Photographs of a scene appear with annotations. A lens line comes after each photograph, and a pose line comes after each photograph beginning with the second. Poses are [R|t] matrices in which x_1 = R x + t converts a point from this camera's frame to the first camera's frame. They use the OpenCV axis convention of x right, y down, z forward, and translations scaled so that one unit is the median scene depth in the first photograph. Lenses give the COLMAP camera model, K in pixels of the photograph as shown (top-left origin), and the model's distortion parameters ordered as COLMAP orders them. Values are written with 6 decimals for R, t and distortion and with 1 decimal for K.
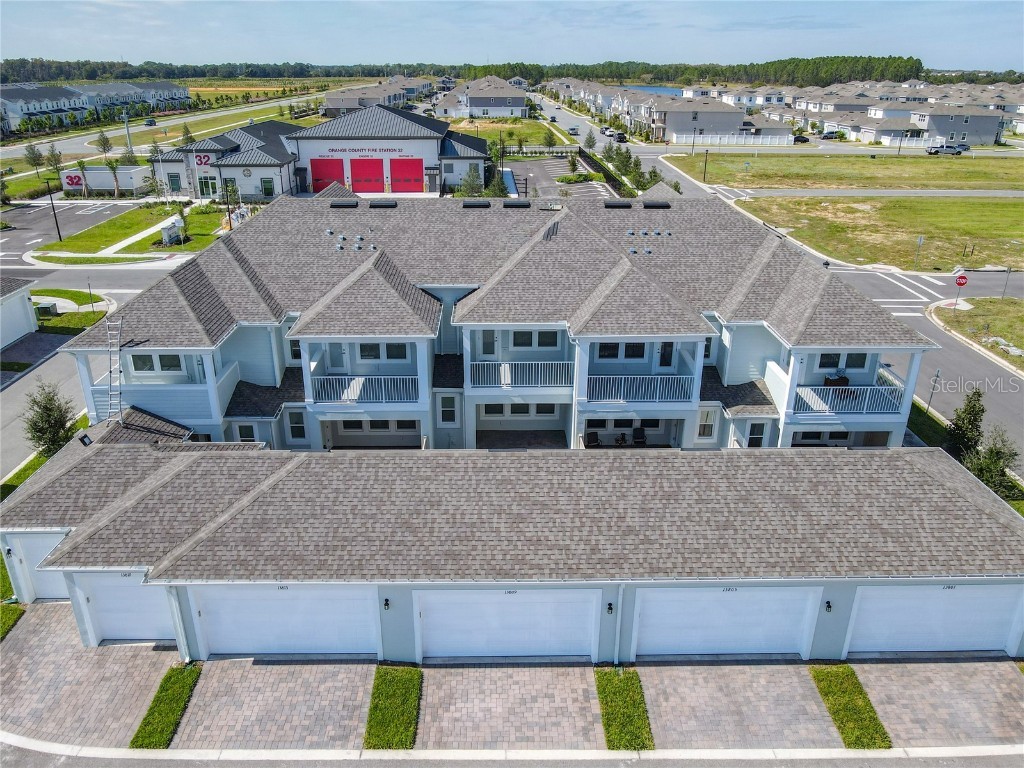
lens RADIAL K [[774.2, 0, 510.1], [0, 774.2, 387.6], [0, 0, 1]] dist [-0.023393, -0.001620]
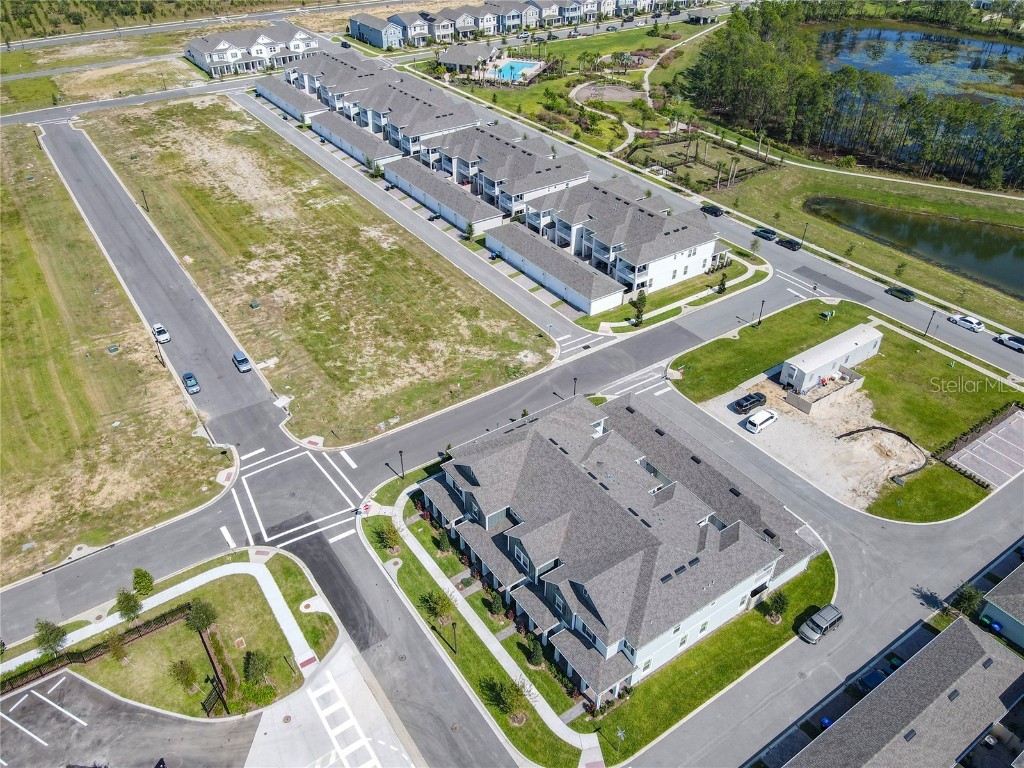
lens RADIAL K [[767.3, 0, 507.0], [0, 767.3, 384.9], [0, 0, 1]] dist [-0.005753, 0.012933]
pose [[-0.549861, -0.494140, 0.673408, -1.359406], [0.316899, 0.622529, 0.715565, -2.304630], [-0.772805, 0.606864, -0.185712, 1.628827]]
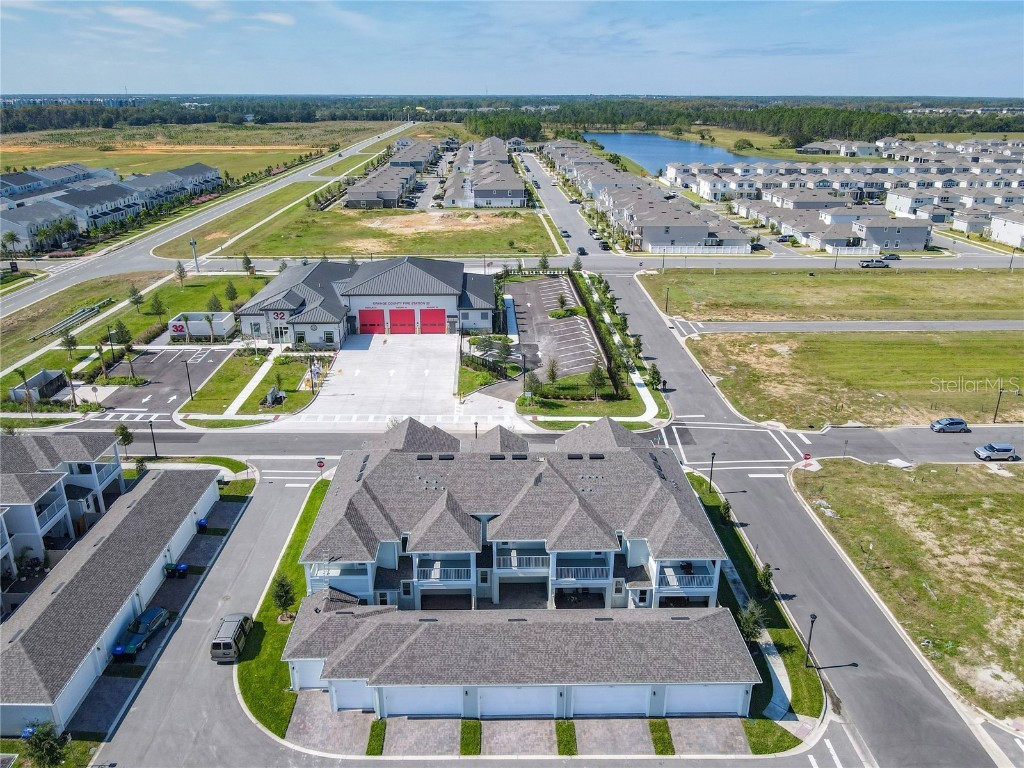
lens RADIAL K [[774.8, 0, 508.0], [0, 774.8, 383.1], [0, 0, 1]] dist [-0.014876, 0.016880]
pose [[0.999994, -0.003140, -0.001754, -0.016920], [0.003077, 0.999395, -0.034652, -0.393936], [0.001861, 0.034646, 0.999398, -0.939433]]
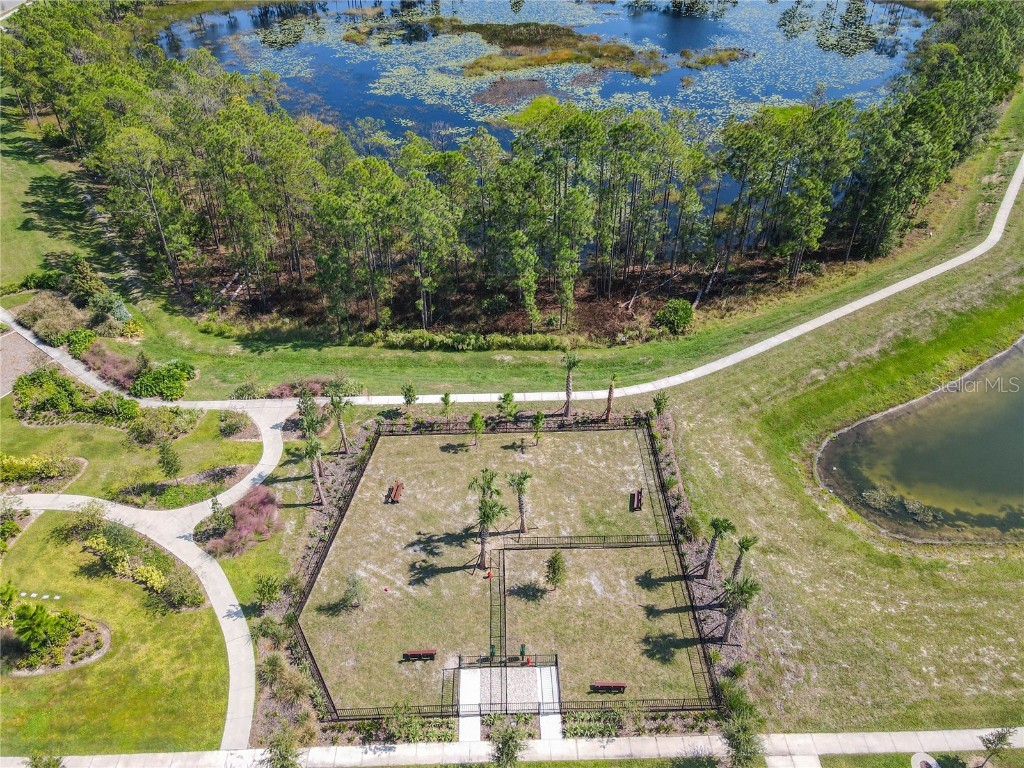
lens RADIAL K [[774.8, 0, 508.0], [0, 774.8, 383.1], [0, 0, 1]] dist [-0.014876, 0.016880]
pose [[-0.999937, 0.008935, 0.006795, 2.520359], [0.010333, 0.496293, 0.868094, -0.513389], [0.004384, 0.868109, -0.496354, -0.988093]]
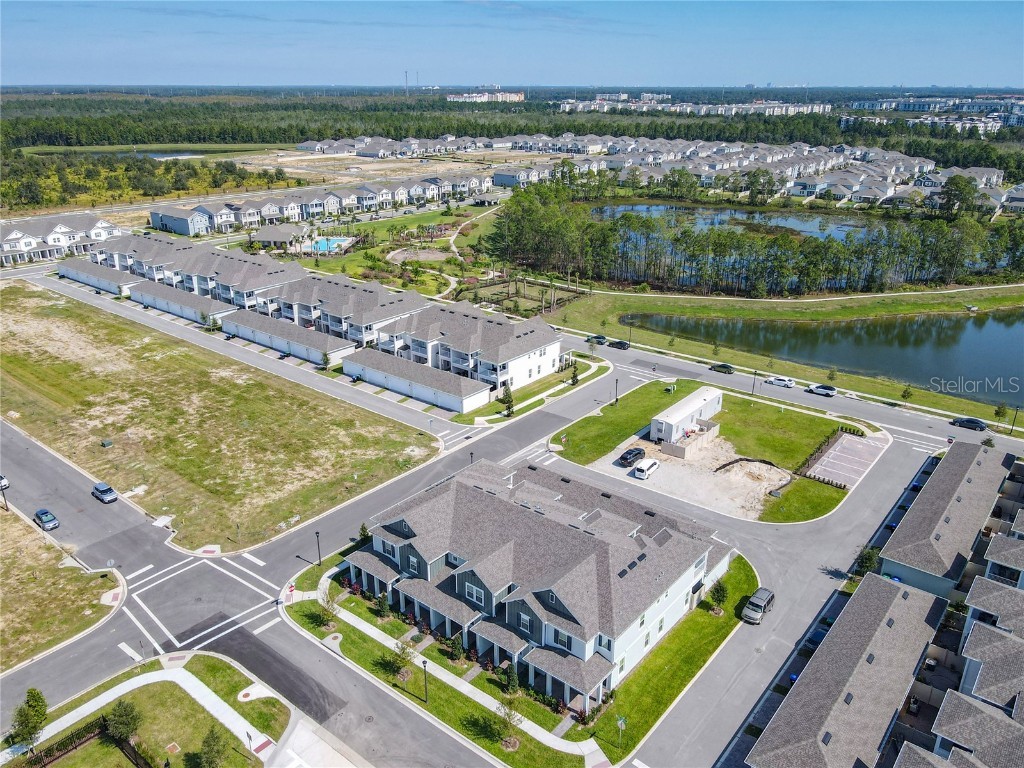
lens RADIAL K [[774.7, 0, 509.9], [0, 774.7, 384.1], [0, 0, 1]] dist [0.001619, 0.017595]
pose [[-0.764615, -0.238299, 0.598814, -1.389684], [0.240732, 0.756280, 0.608349, -2.143469], [-0.597840, 0.609307, -0.520896, 2.251585]]
